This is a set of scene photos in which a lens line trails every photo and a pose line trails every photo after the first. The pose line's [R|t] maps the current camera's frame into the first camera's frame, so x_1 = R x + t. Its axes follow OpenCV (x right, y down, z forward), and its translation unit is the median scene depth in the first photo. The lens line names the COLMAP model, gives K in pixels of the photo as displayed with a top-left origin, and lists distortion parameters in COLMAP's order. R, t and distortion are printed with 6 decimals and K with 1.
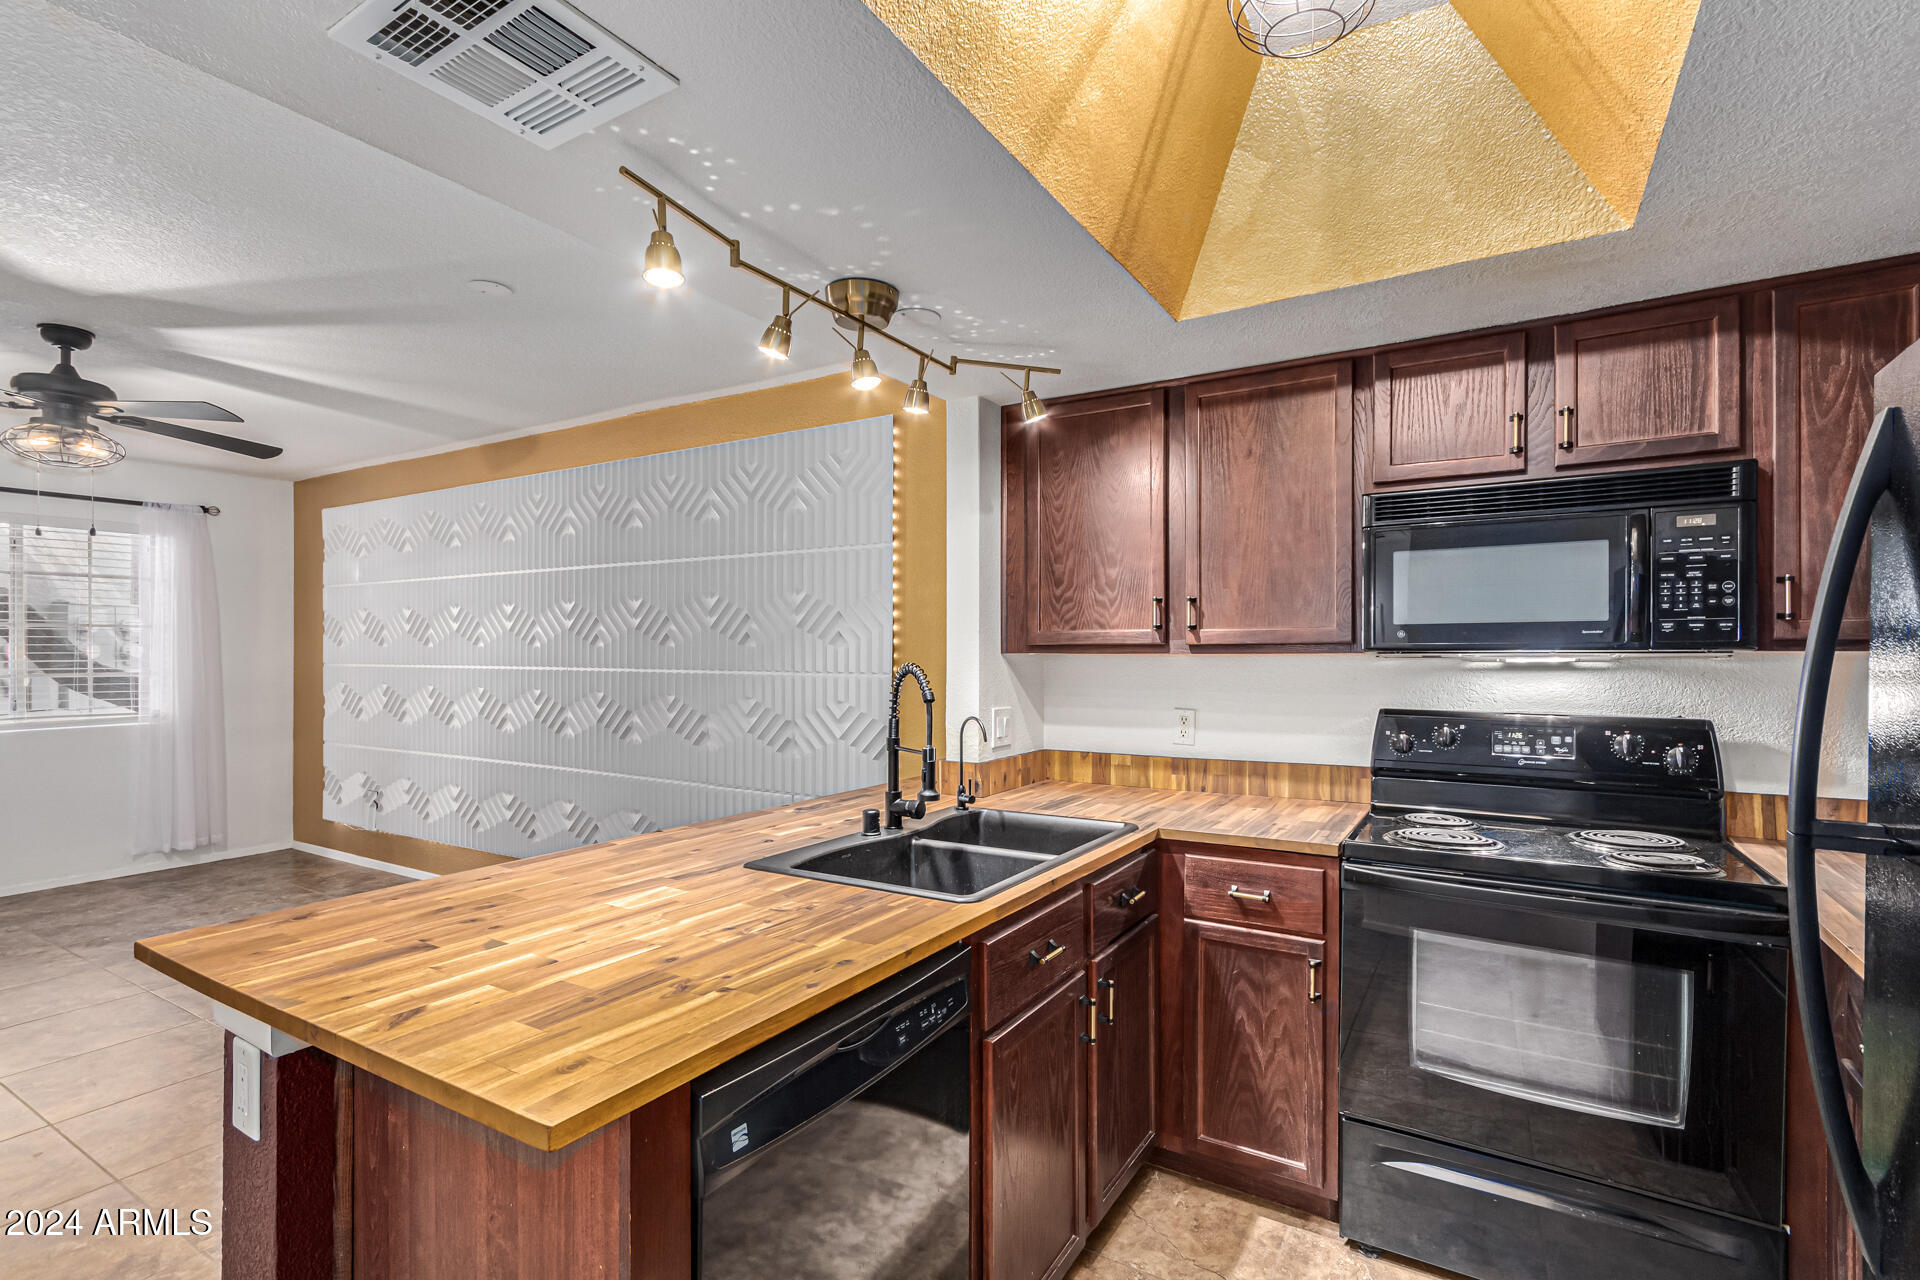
lens RADIAL K [[893.3, 0, 965.1], [0, 893.3, 648.4], [0, 0, 1]] dist [0.002110, 0.001309]
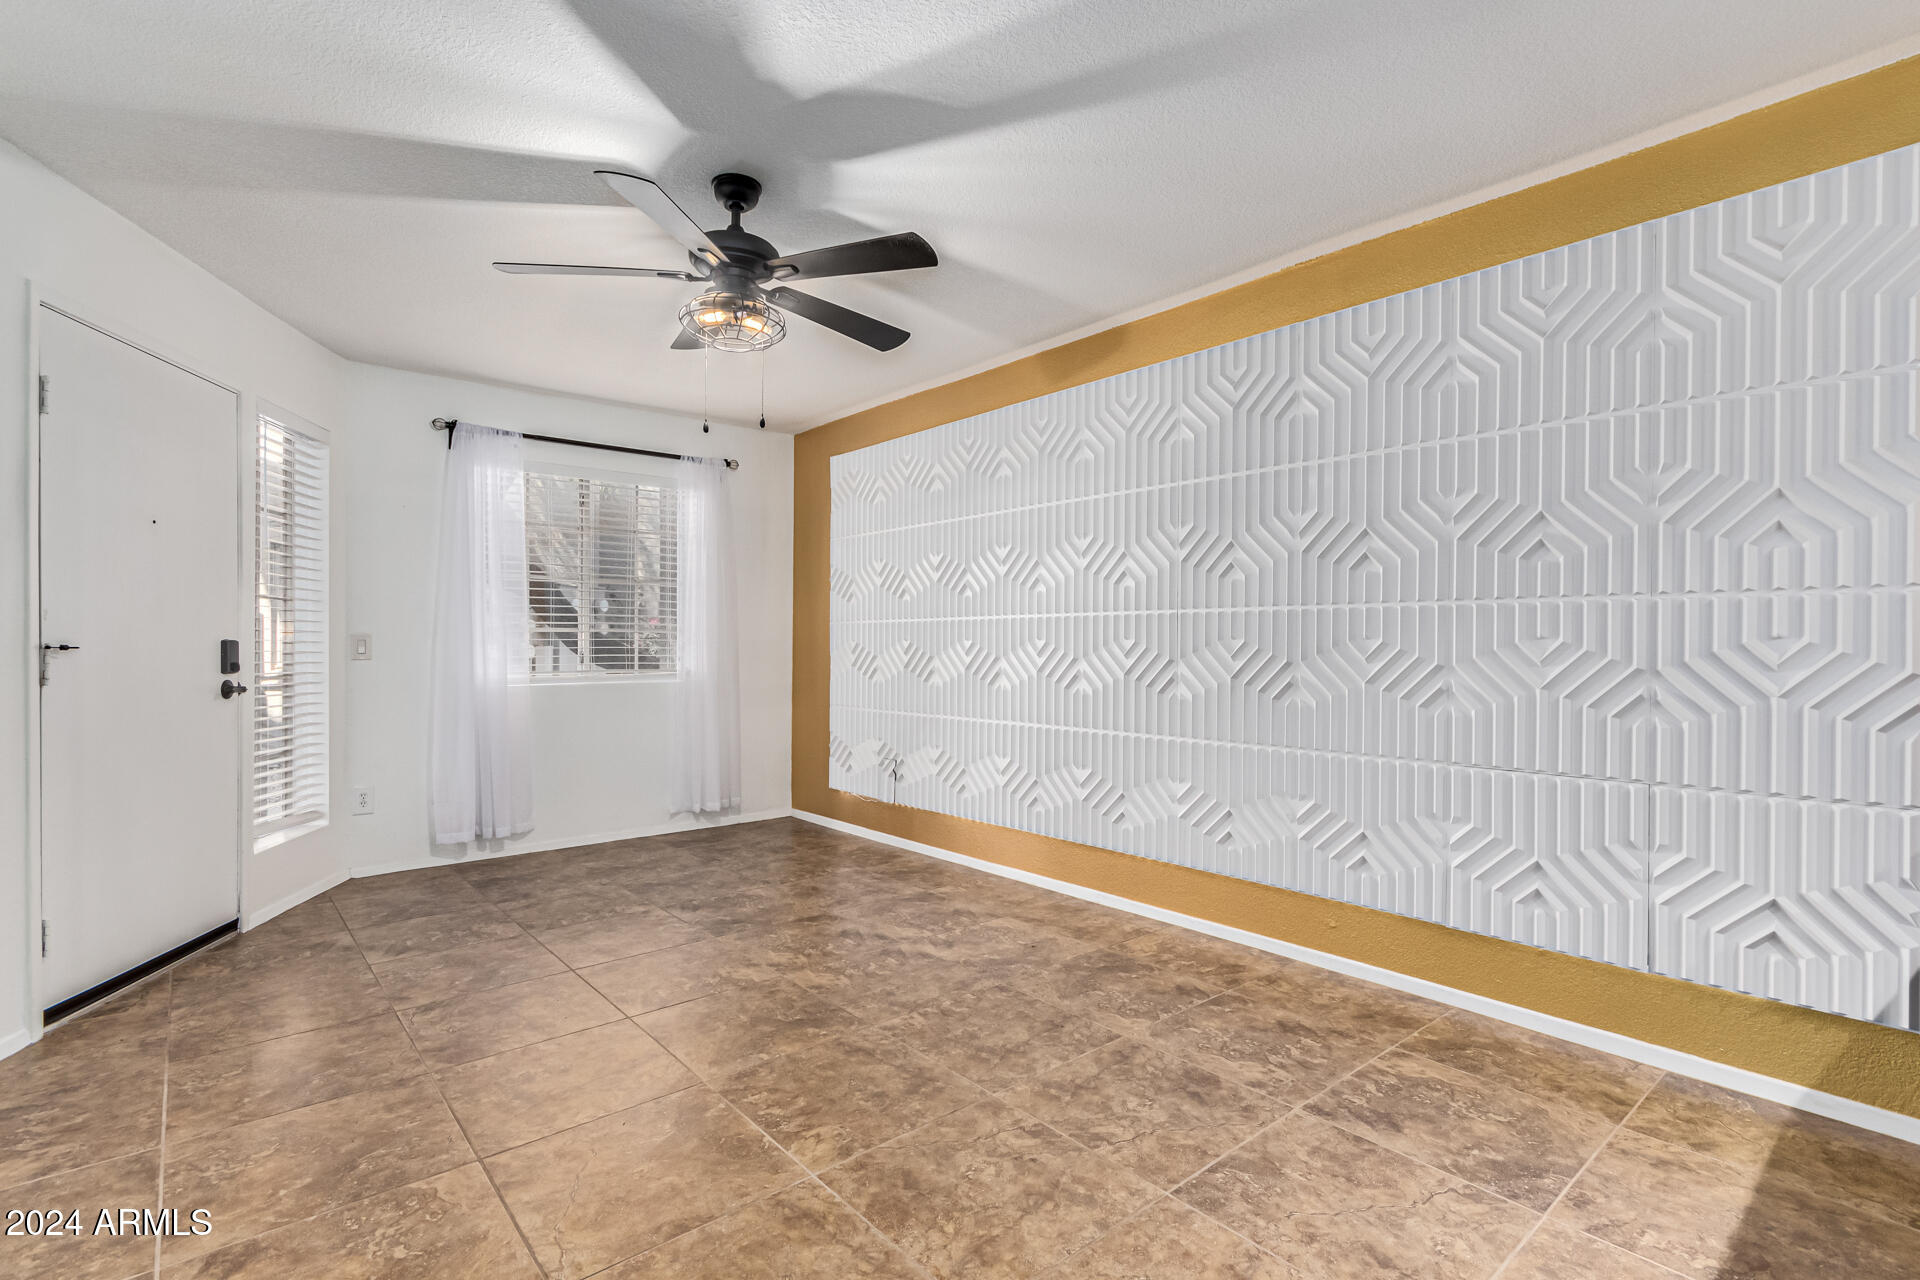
lens RADIAL K [[893.3, 0, 946.0], [0, 893.3, 651.5], [0, 0, 1]] dist [0.002110, 0.001309]
pose [[0.948158, 0.003058, -0.317785, -0.290413], [-0.000728, 0.999972, 0.007451, 0.038903], [0.317798, -0.006834, 0.948134, 0.142417]]
